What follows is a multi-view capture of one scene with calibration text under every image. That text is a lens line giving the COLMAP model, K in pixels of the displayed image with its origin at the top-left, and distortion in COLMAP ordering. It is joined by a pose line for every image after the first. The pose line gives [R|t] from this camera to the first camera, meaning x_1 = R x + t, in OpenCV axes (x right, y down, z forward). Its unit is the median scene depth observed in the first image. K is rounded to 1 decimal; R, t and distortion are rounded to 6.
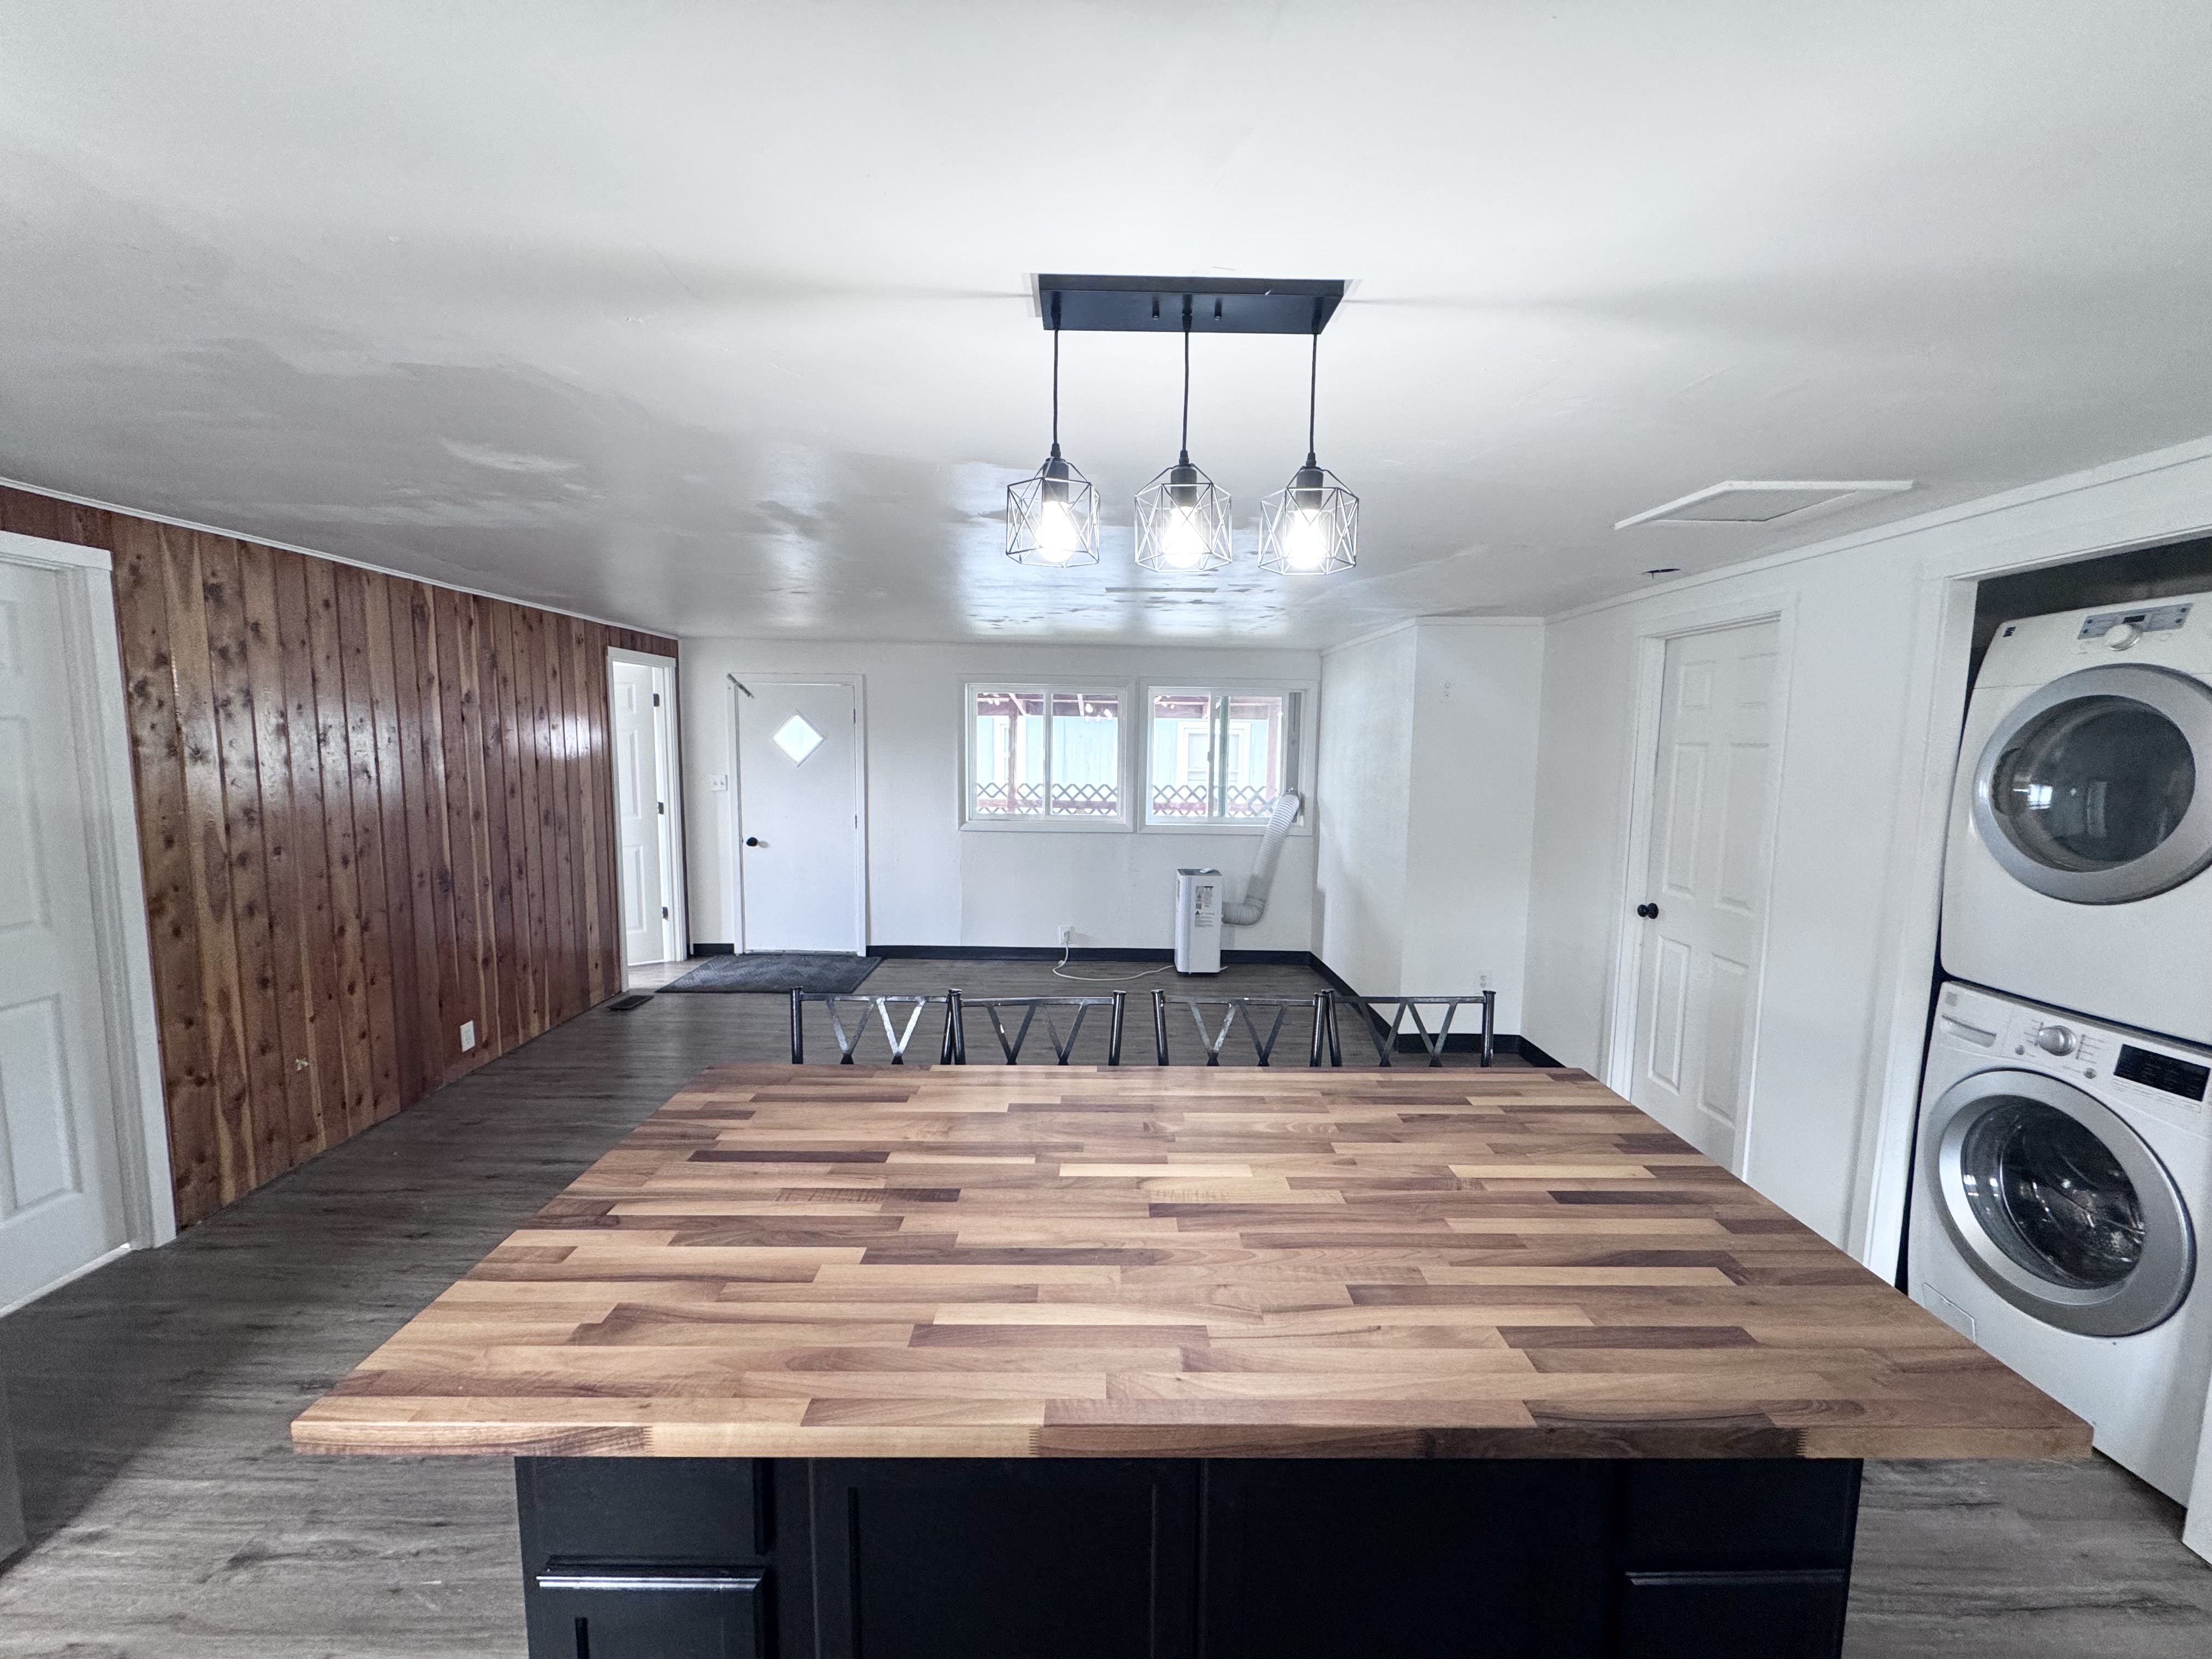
lens RADIAL K [[878.5, 0, 1104.7], [0, 878.5, 832.1], [0, 0, 1]] dist [-0.000374, 0.000264]
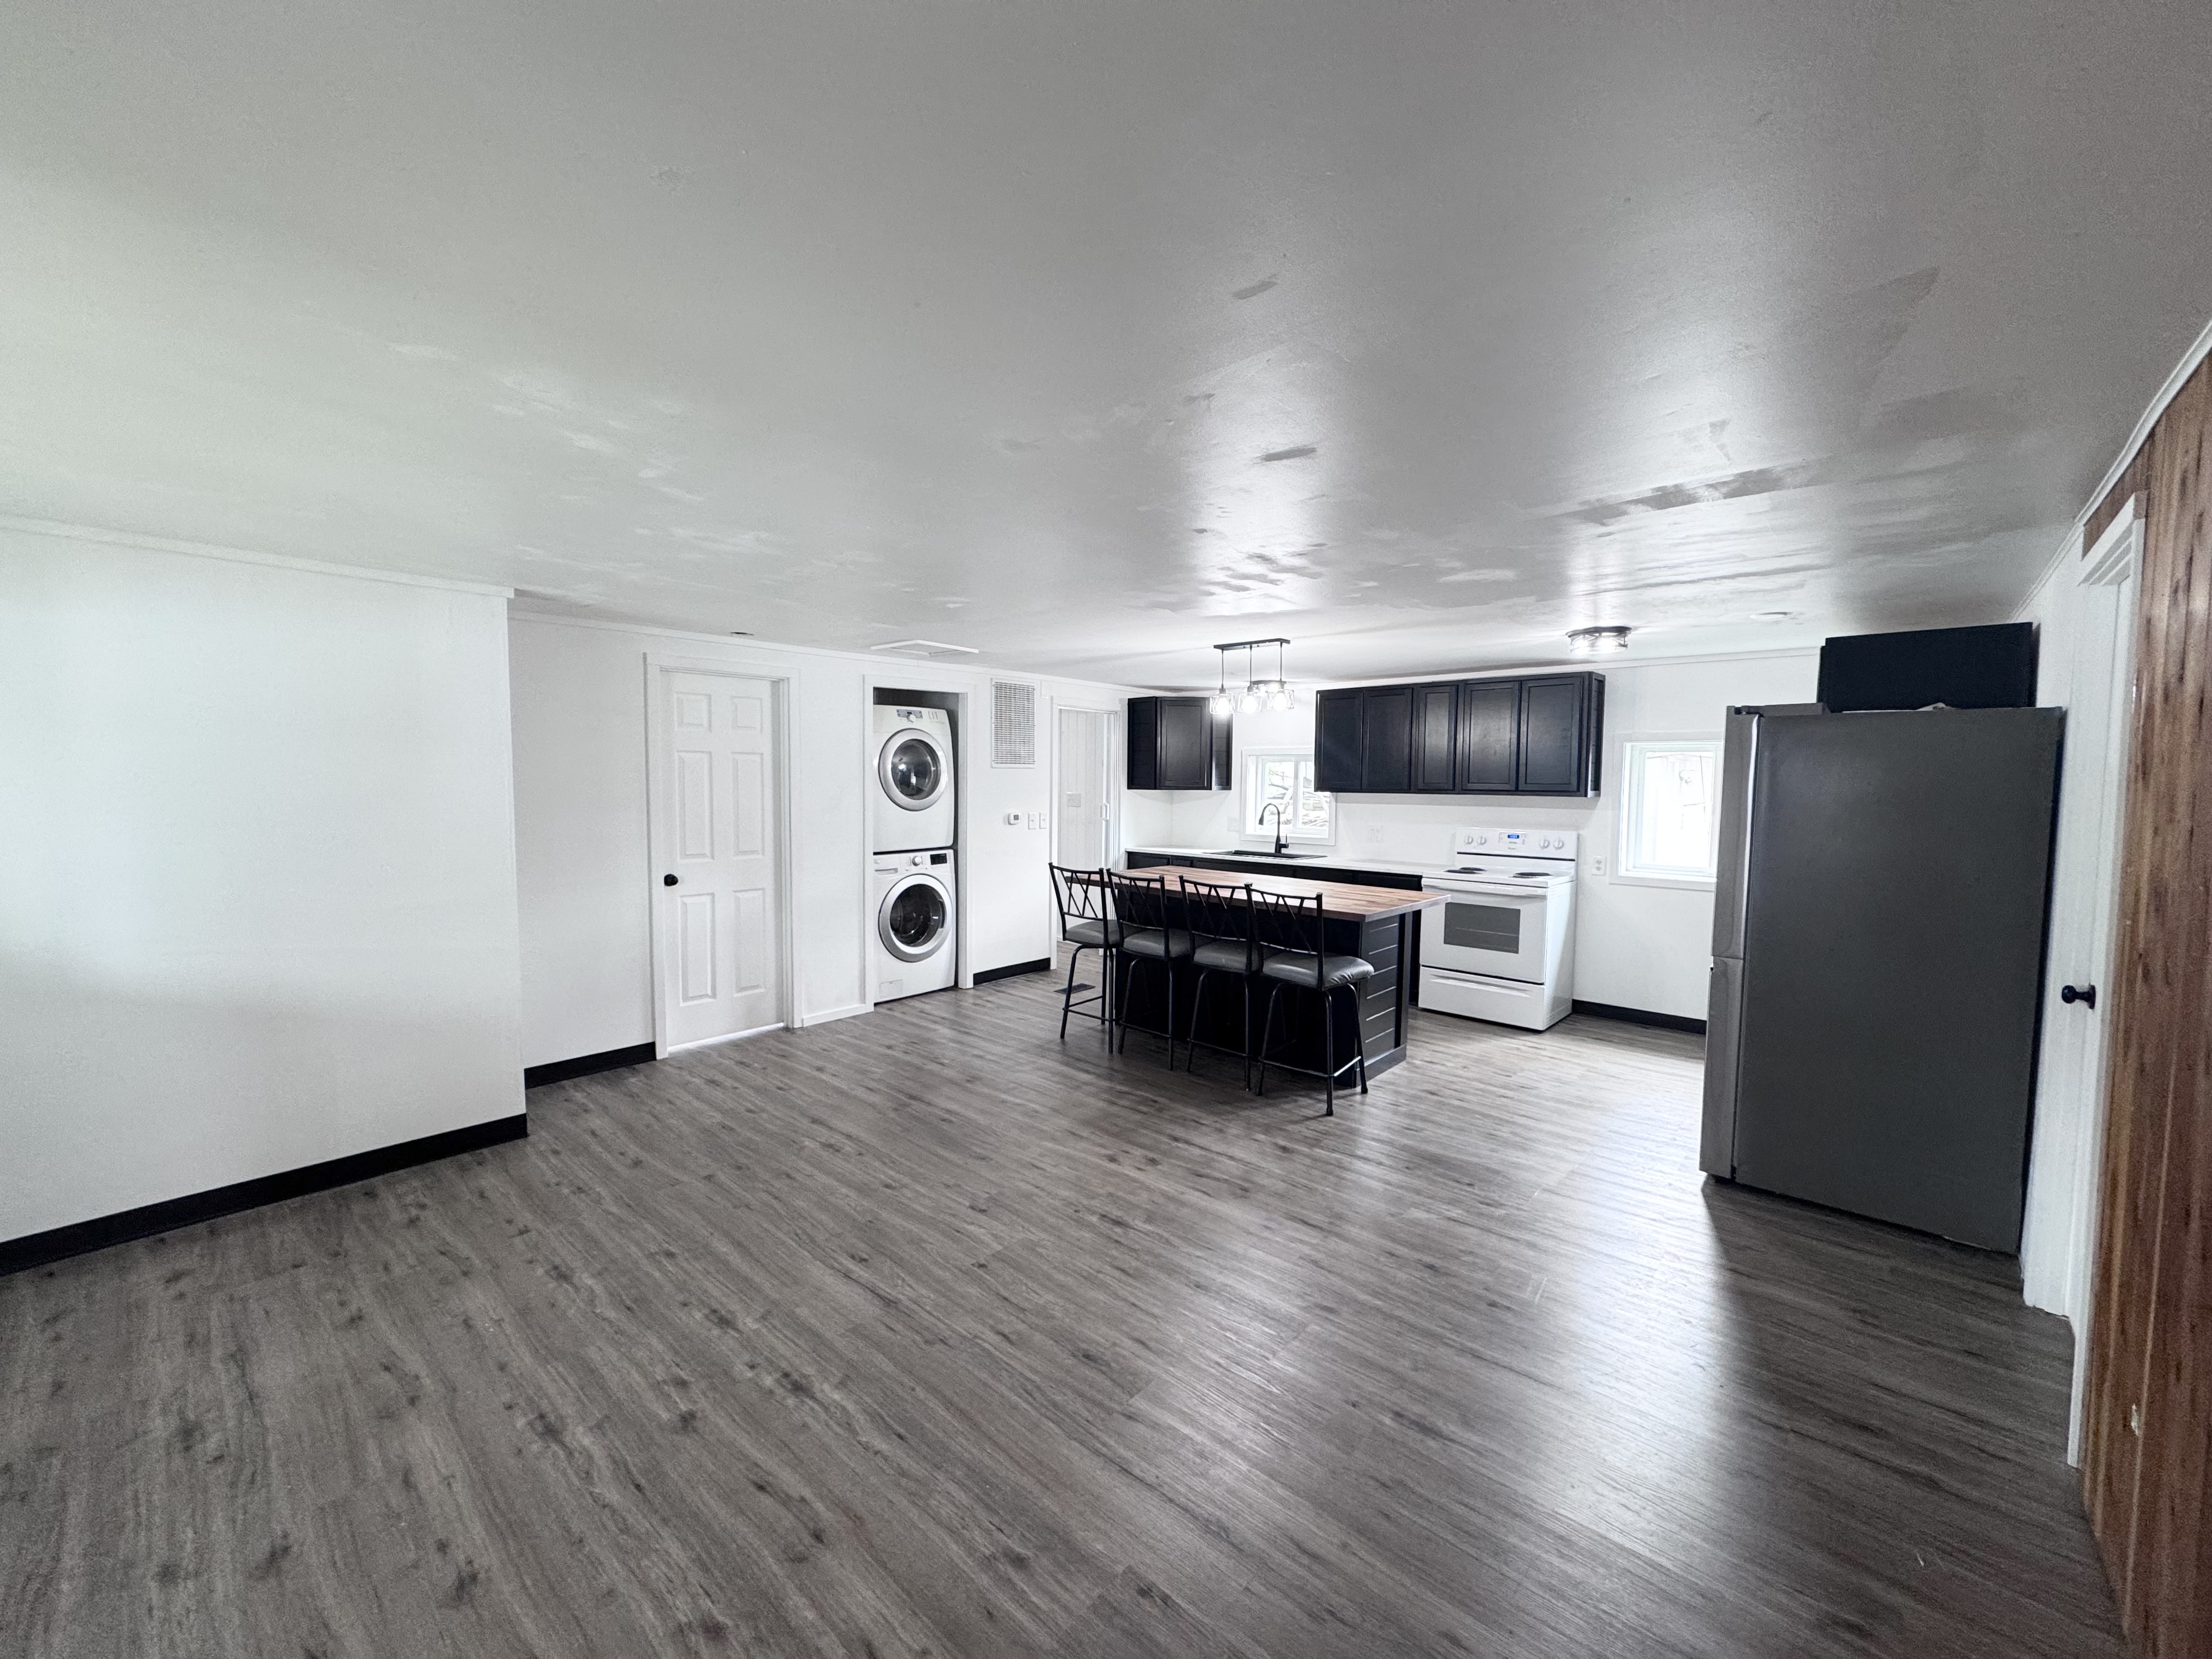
lens RADIAL K [[878.5, 0, 1098.0], [0, 878.5, 825.2], [0, 0, 1]] dist [-0.000374, 0.000264]
pose [[-0.728001, -0.056316, 0.683259, -0.880247], [0.057638, 0.988064, 0.142851, -0.171188], [-0.683149, 0.143378, -0.716066, 1.820929]]
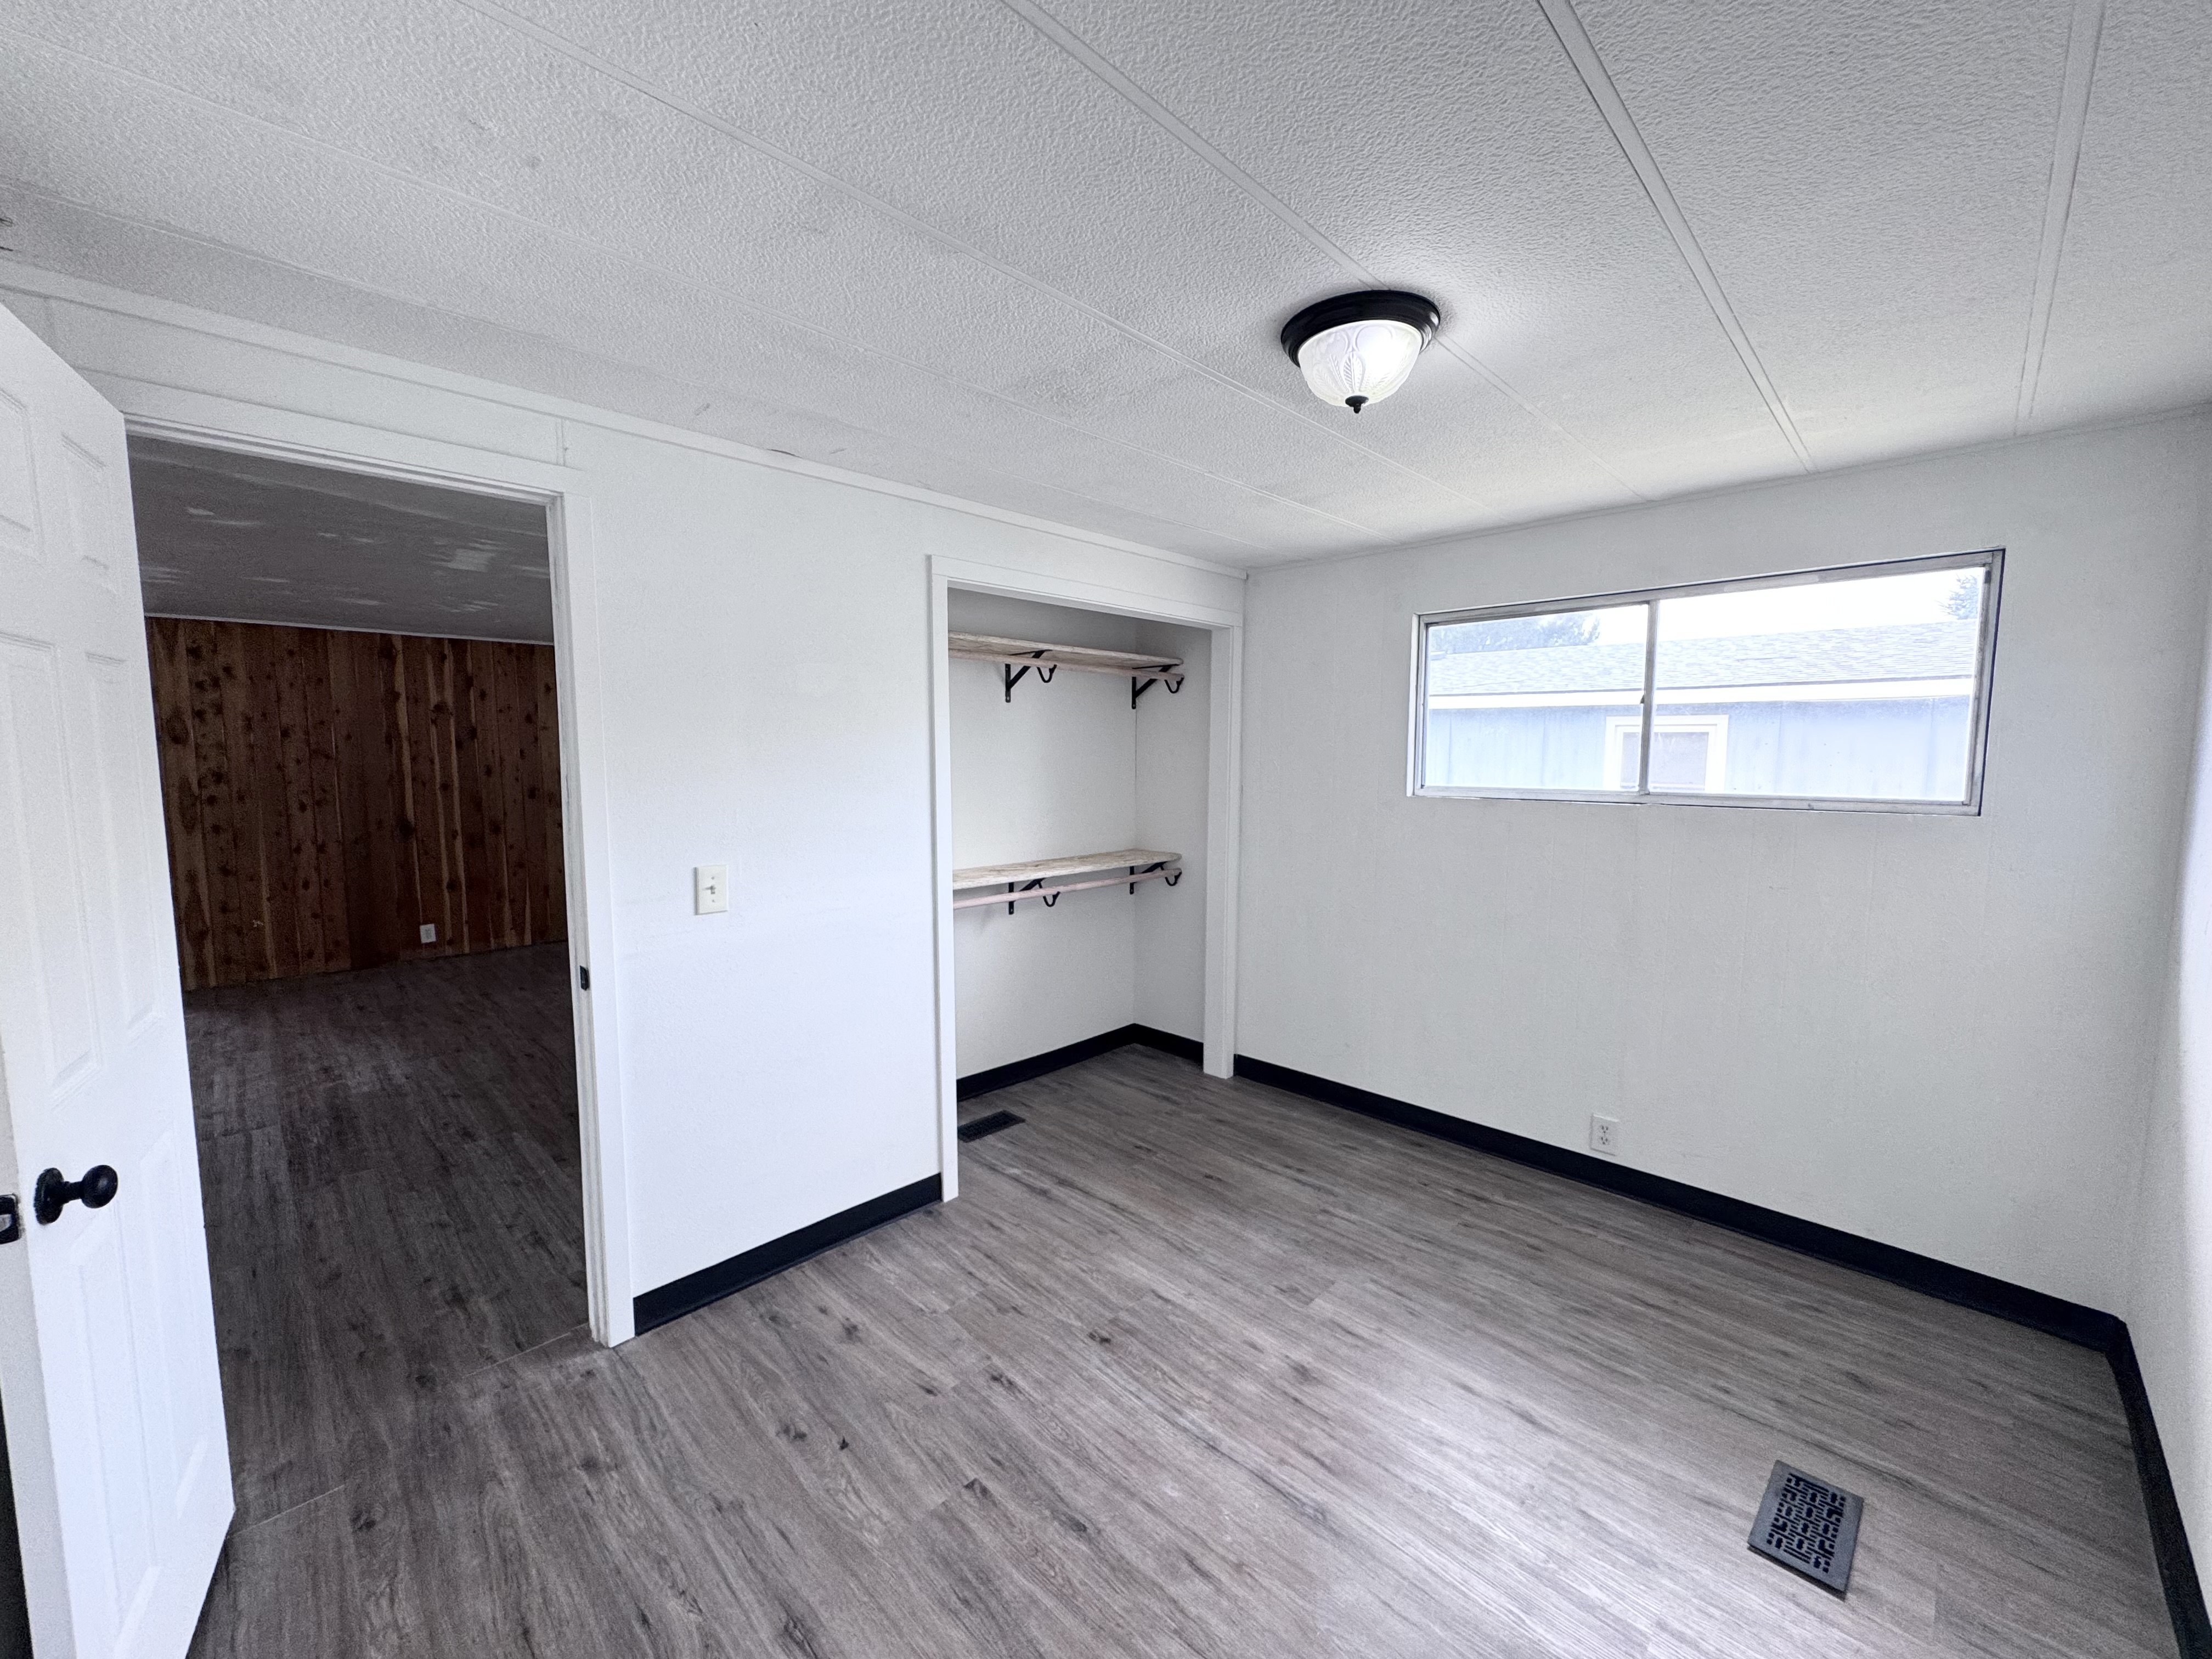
lens RADIAL K [[878.5, 0, 1112.2], [0, 878.5, 827.4], [0, 0, 1]] dist [-0.000374, 0.000264]
pose [[0.704748, 0.048501, -0.707798, 1.577573], [-0.068633, 0.997642, 0.000024, -0.039609], [0.706130, 0.048562, 0.706415, 1.035560]]
